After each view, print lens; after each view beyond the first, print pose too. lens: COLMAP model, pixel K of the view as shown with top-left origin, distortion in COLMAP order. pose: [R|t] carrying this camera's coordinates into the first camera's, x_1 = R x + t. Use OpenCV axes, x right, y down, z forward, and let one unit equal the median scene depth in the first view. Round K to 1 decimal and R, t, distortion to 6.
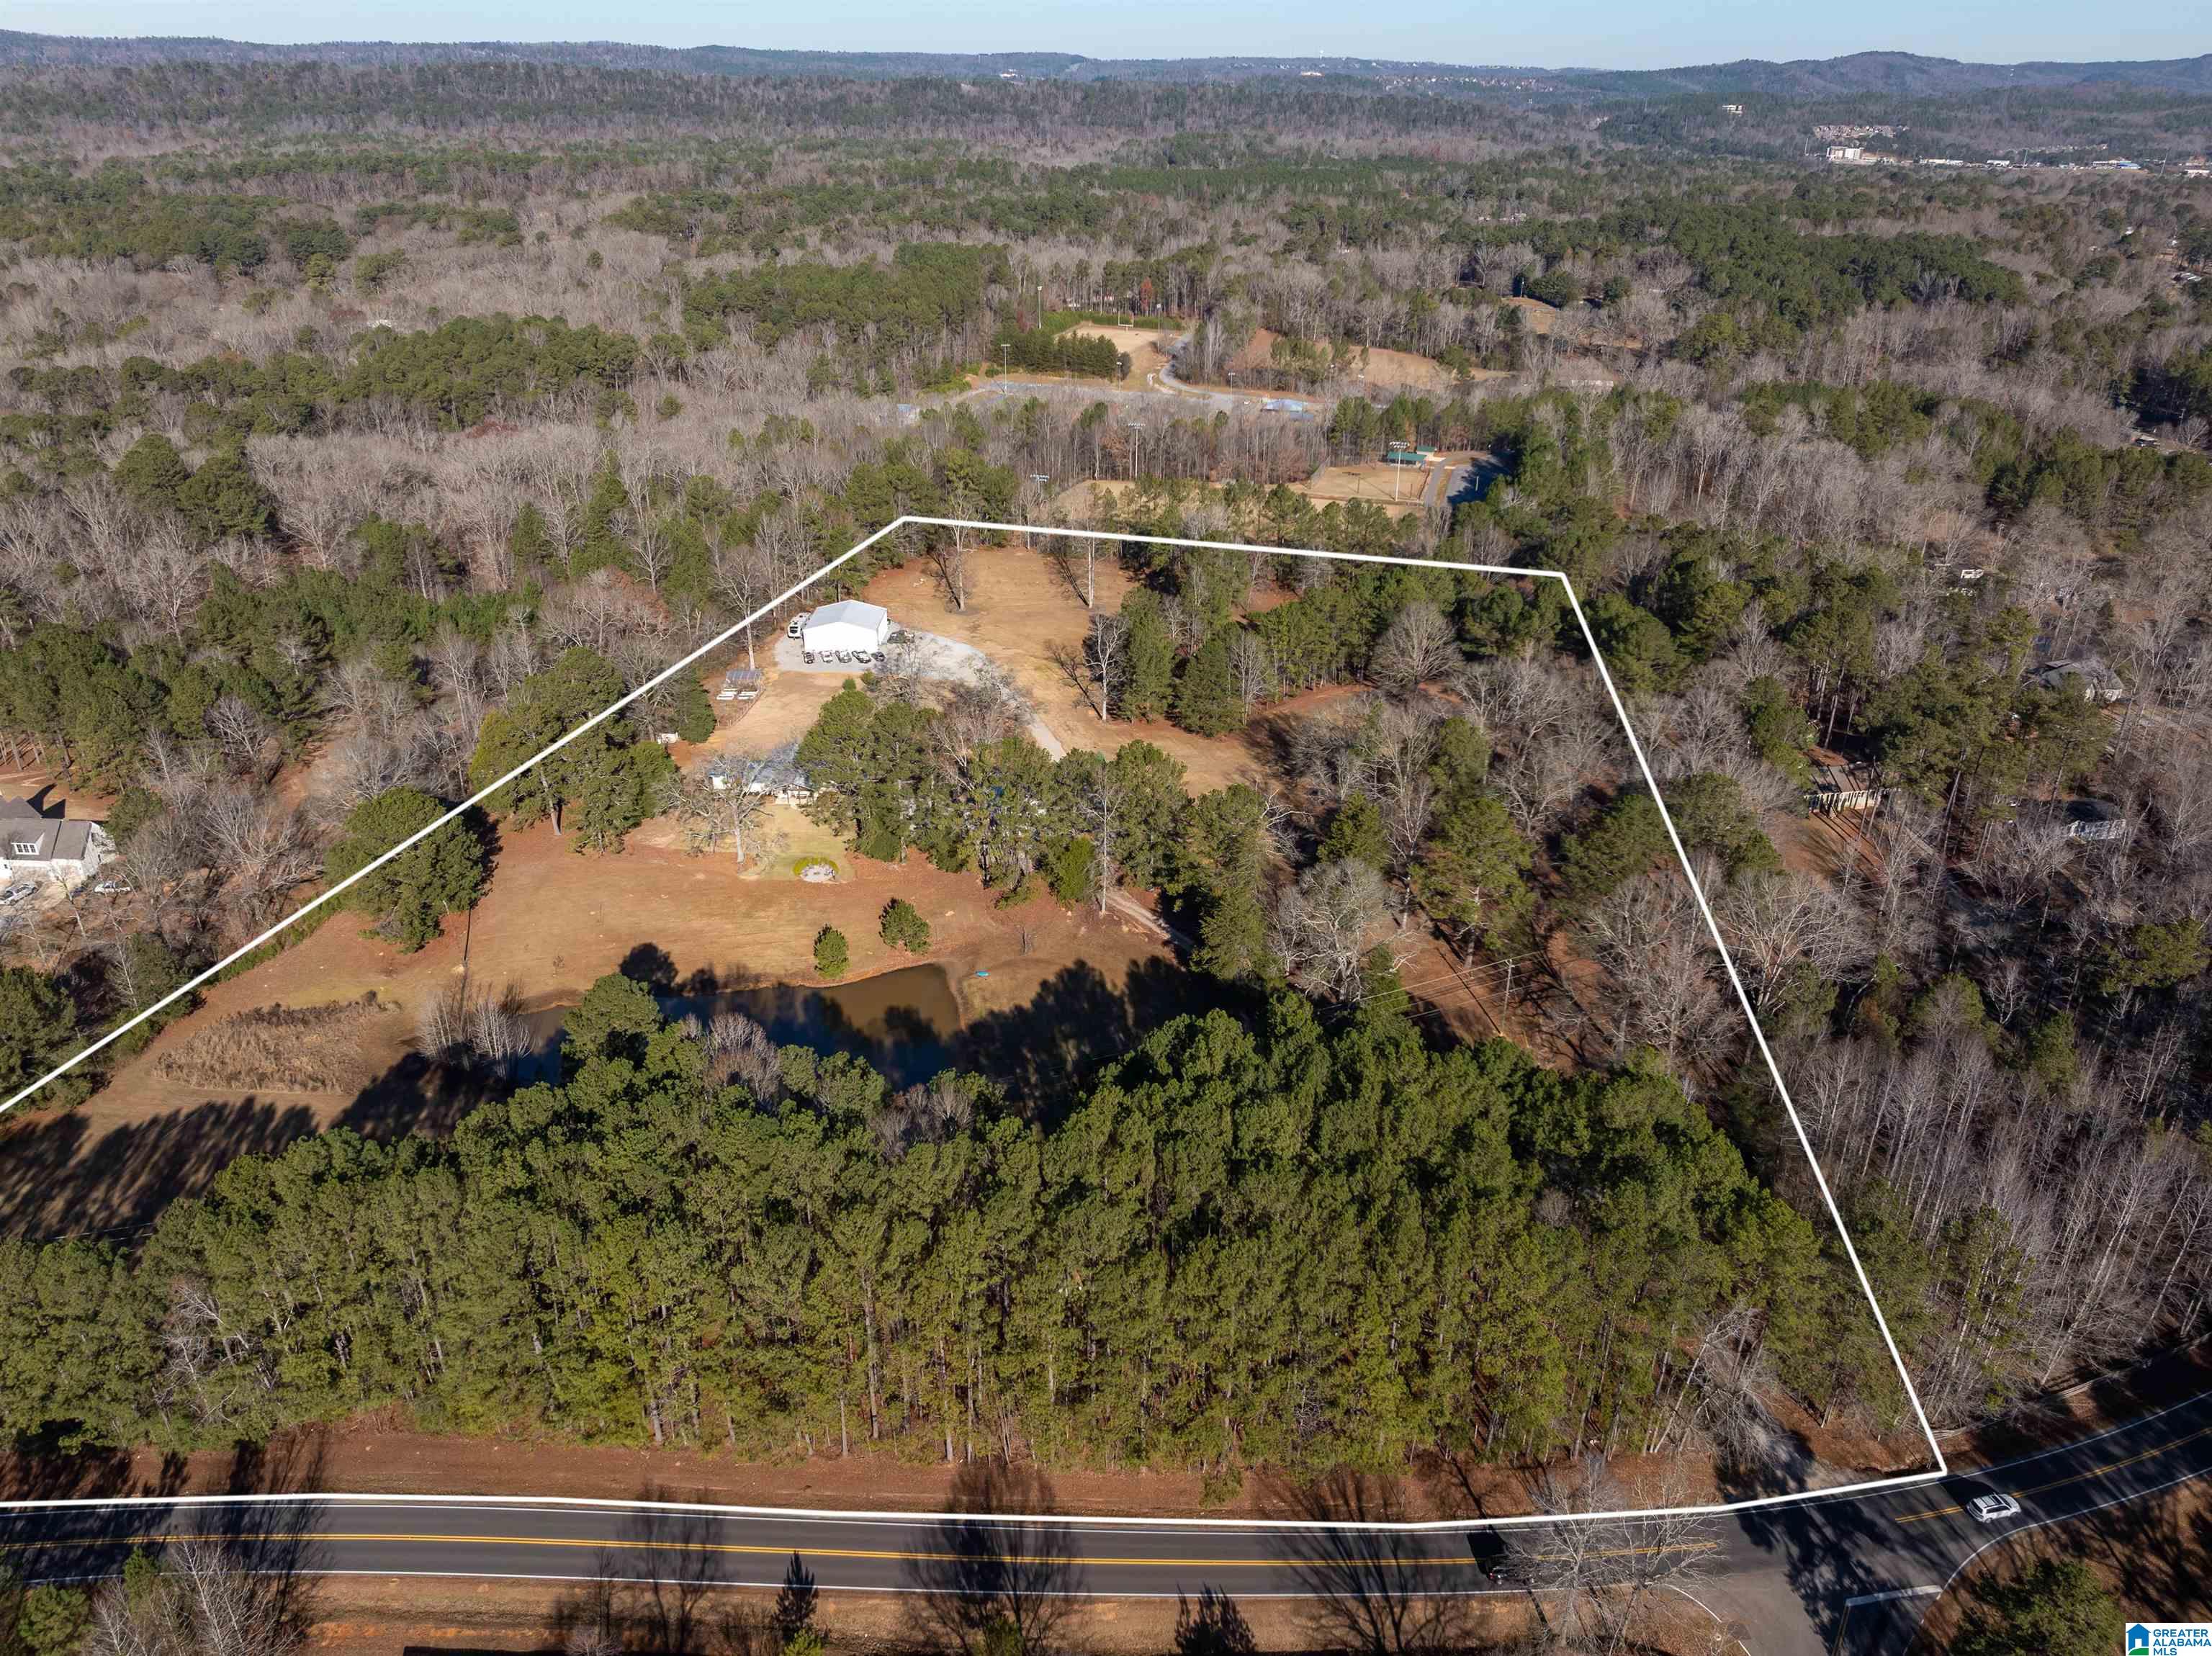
lens RADIAL K [[1564.9, 0, 1113.4], [0, 1564.9, 773.3], [0, 0, 1]] dist [-0.025352, 0.005196]
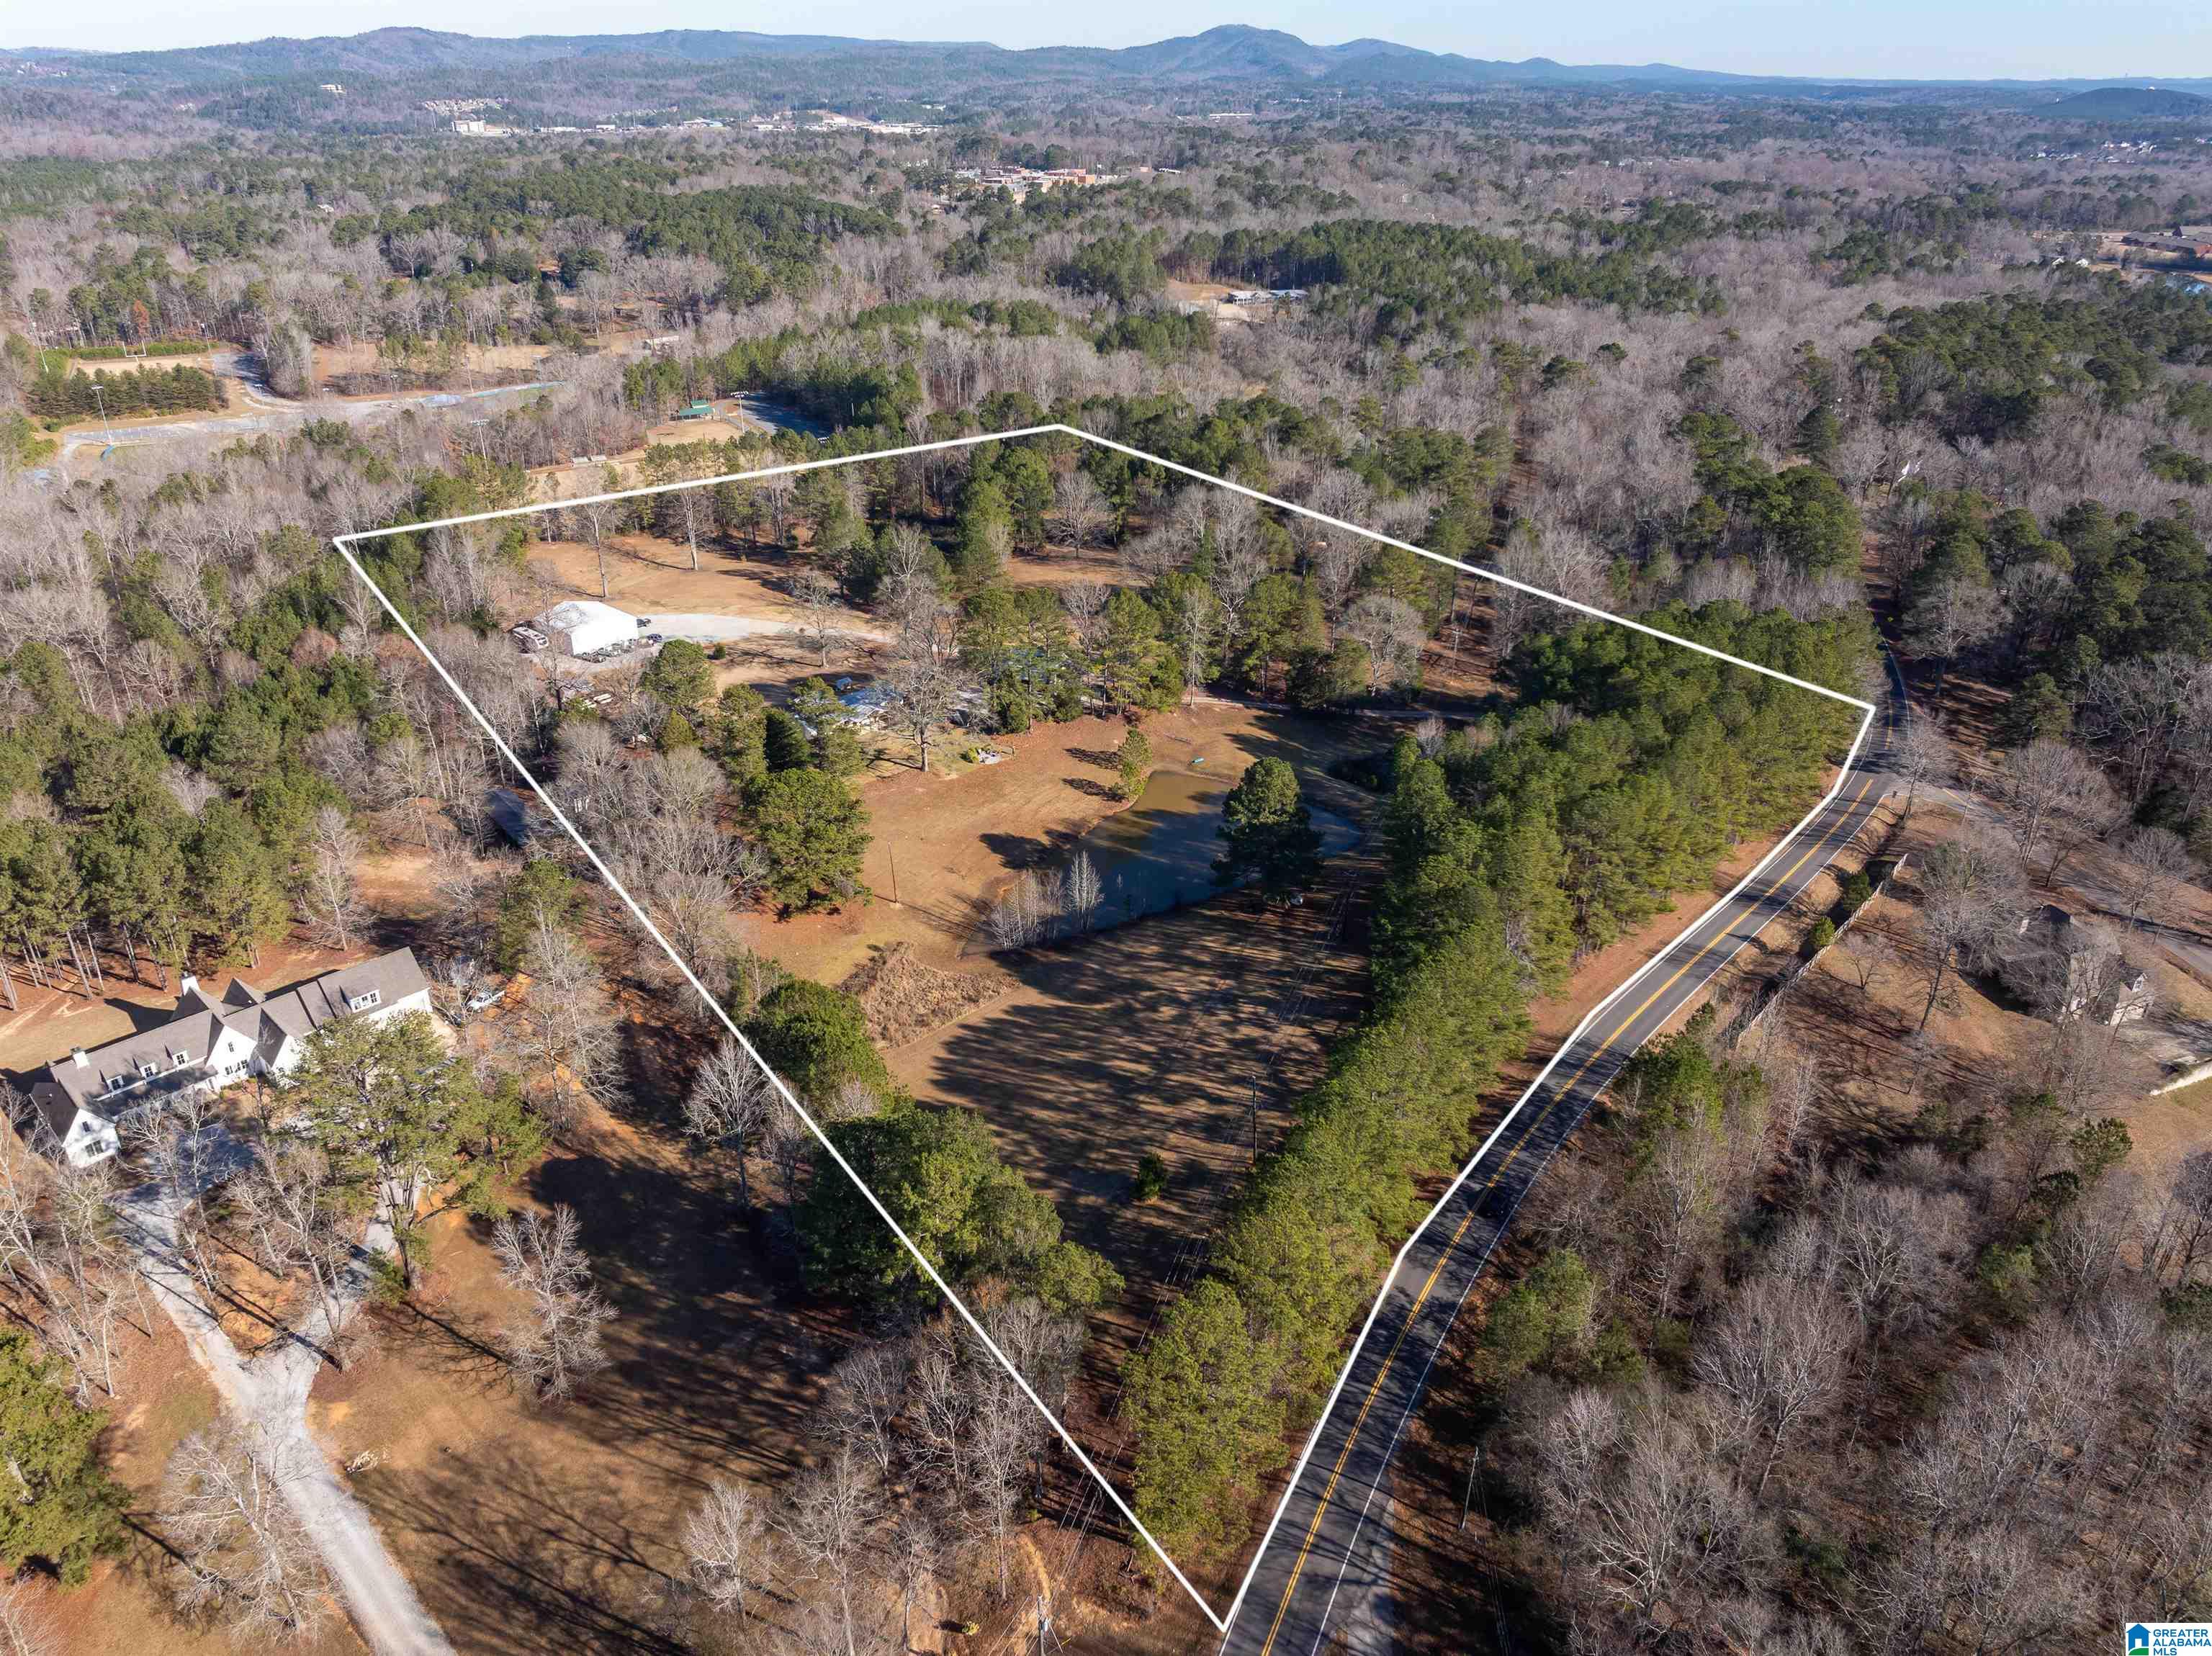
lens RADIAL K [[1564.9, 0, 1113.4], [0, 1564.9, 773.3], [0, 0, 1]] dist [-0.025352, 0.005196]
pose [[0.662981, -0.316539, 0.678424, -0.480717], [0.307520, 0.941378, 0.138708, -0.029296], [-0.682560, 0.116668, 0.721457, 0.056462]]
